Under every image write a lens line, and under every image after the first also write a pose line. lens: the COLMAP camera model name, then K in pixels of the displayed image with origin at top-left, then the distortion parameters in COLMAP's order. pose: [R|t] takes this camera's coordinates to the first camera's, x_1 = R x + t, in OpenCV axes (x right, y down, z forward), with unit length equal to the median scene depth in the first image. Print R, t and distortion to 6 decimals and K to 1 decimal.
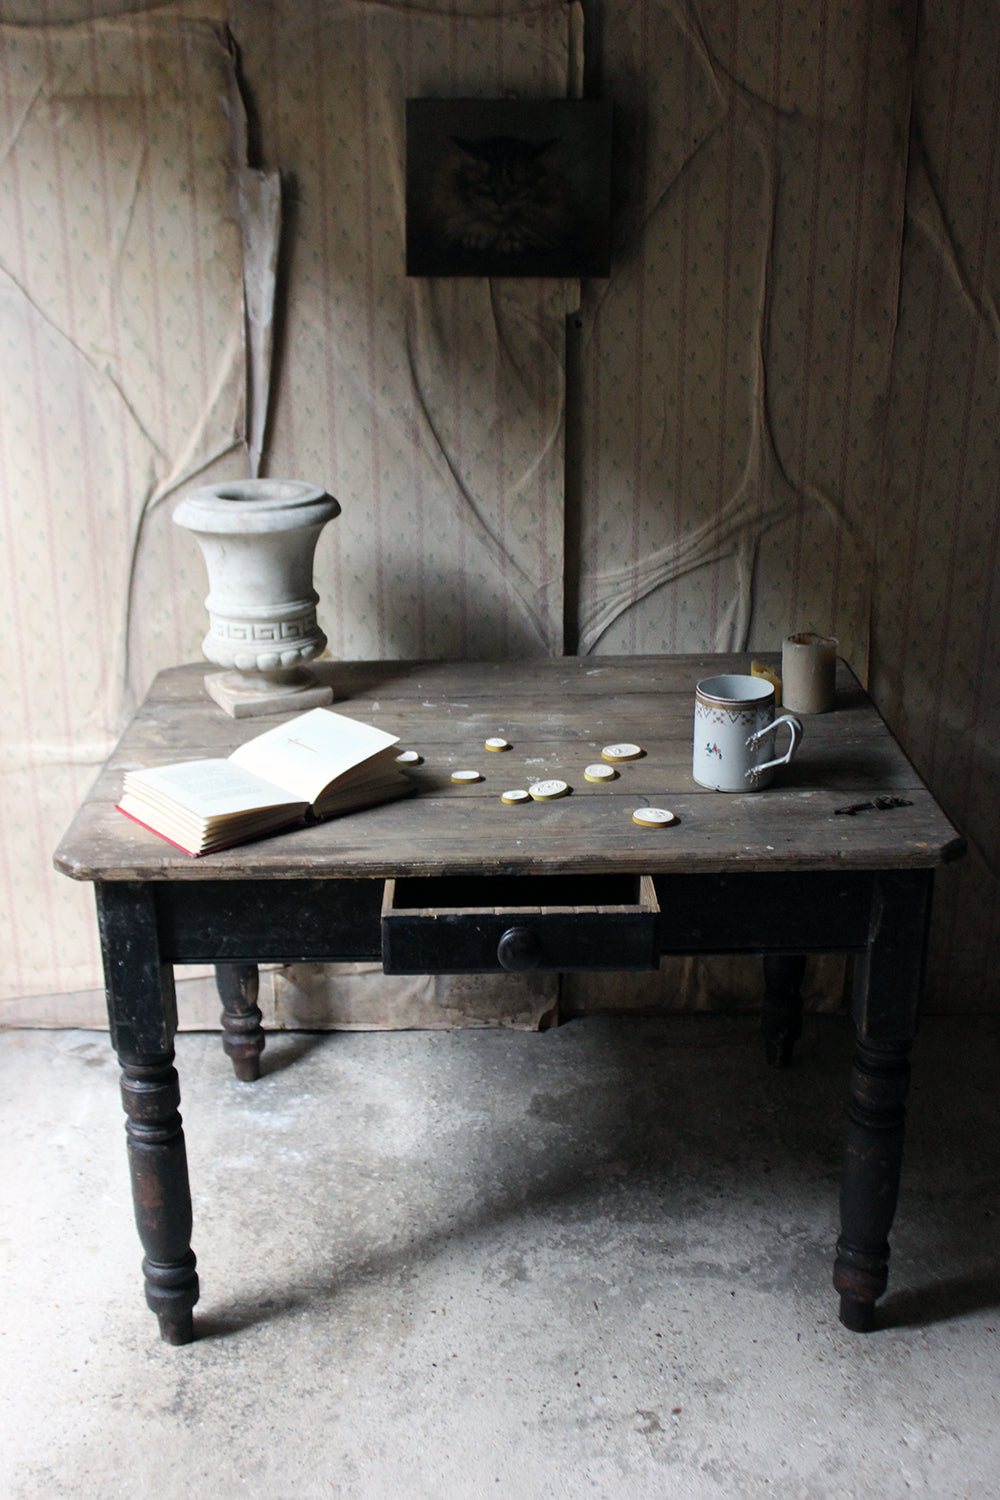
lens RADIAL K [[1697.5, 0, 506.4], [0, 1697.5, 757.5], [0, 0, 1]] dist [-0.114436, 0.180600]
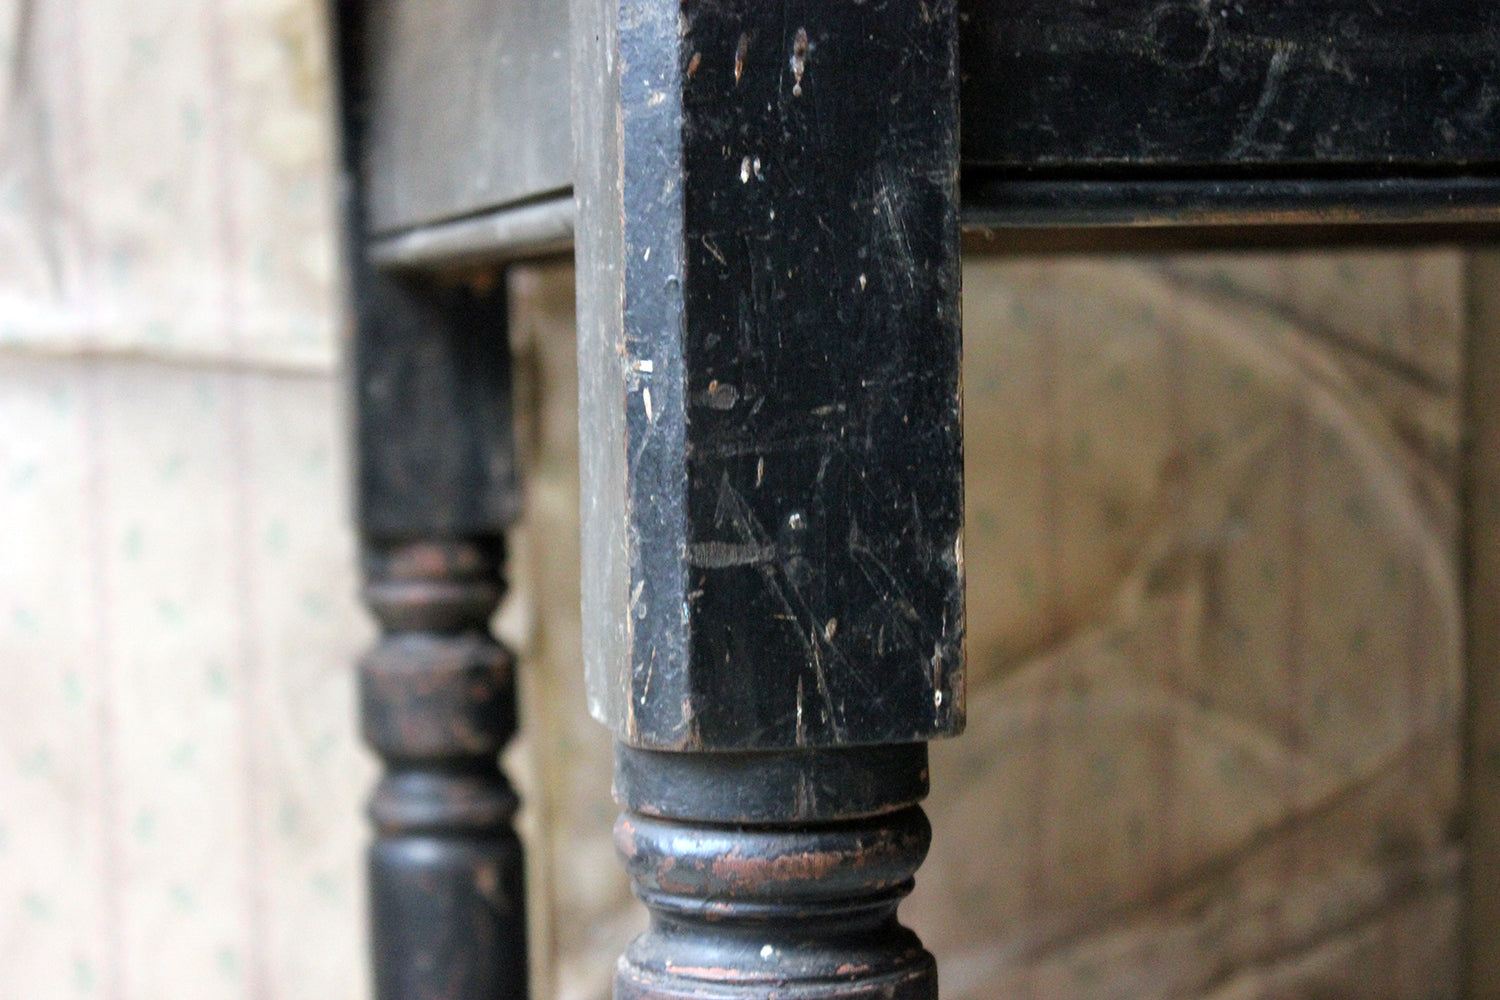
lens RADIAL K [[3157.4, 0, 752.6], [0, 3157.4, 495.9], [0, 0, 1]] dist [0.010990, 0.087481]
pose [[0.978458, -0.020447, 0.205433, -0.231680], [0.078910, 0.956566, -0.280633, 0.193397], [-0.190772, 0.290798, 0.937573, 0.544089]]
